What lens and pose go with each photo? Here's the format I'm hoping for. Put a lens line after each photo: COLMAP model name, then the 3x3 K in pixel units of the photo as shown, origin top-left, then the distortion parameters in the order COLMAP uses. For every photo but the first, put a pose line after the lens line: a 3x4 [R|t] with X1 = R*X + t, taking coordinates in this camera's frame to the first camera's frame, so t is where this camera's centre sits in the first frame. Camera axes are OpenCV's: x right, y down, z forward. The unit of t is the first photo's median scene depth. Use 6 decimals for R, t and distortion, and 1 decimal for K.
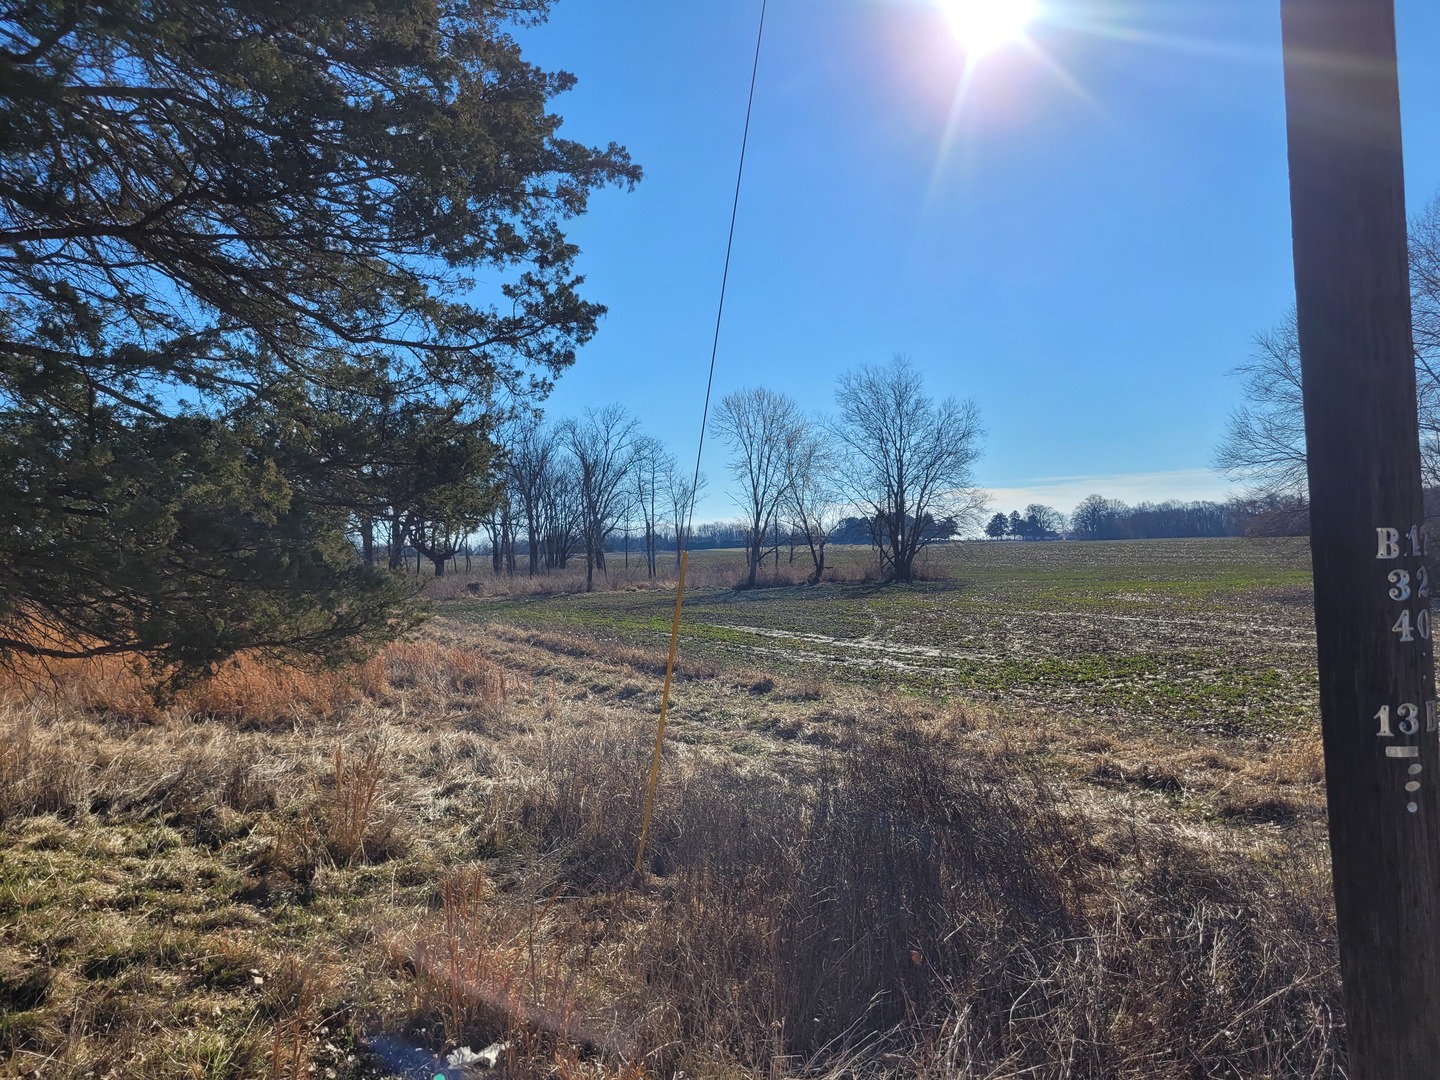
lens RADIAL K [[1081.9, 0, 720.1], [0, 1081.9, 539.3], [0, 0, 1]] dist [0.042528, -0.033823]
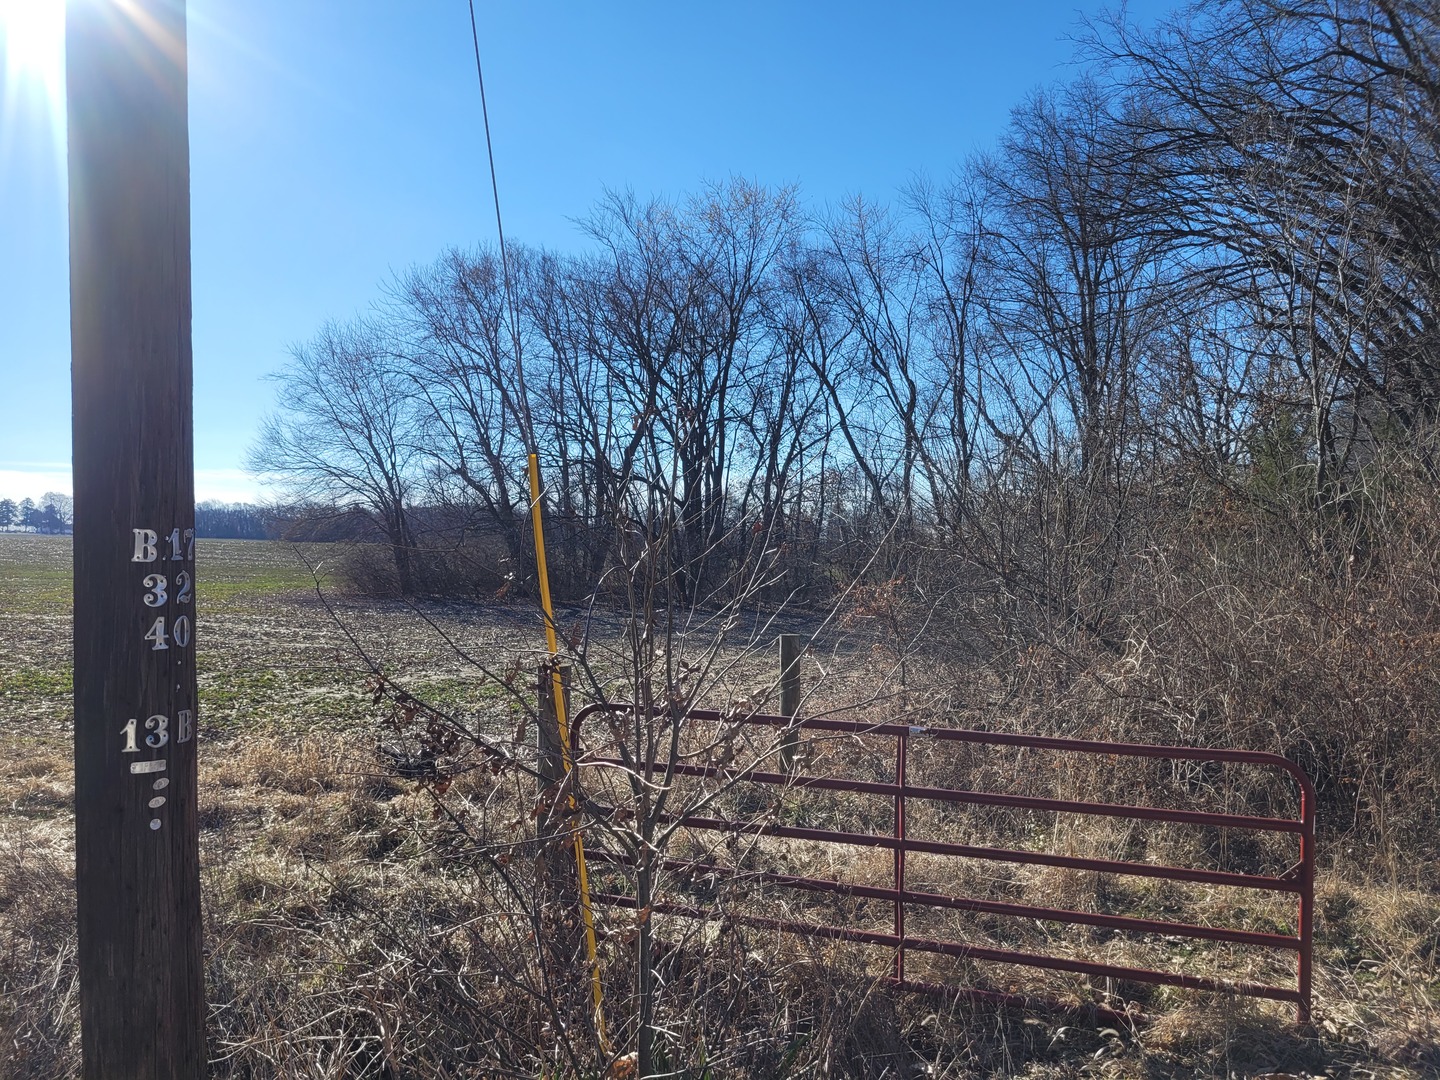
lens RADIAL K [[1081.9, 0, 724.0], [0, 1081.9, 542.2], [0, 0, 1]] dist [0.042528, -0.033823]
pose [[0.674591, 0.047025, 0.736692, 0.252849], [-0.047672, 0.998661, -0.020094, -0.004272], [-0.736651, -0.021565, 0.675929, 0.000696]]
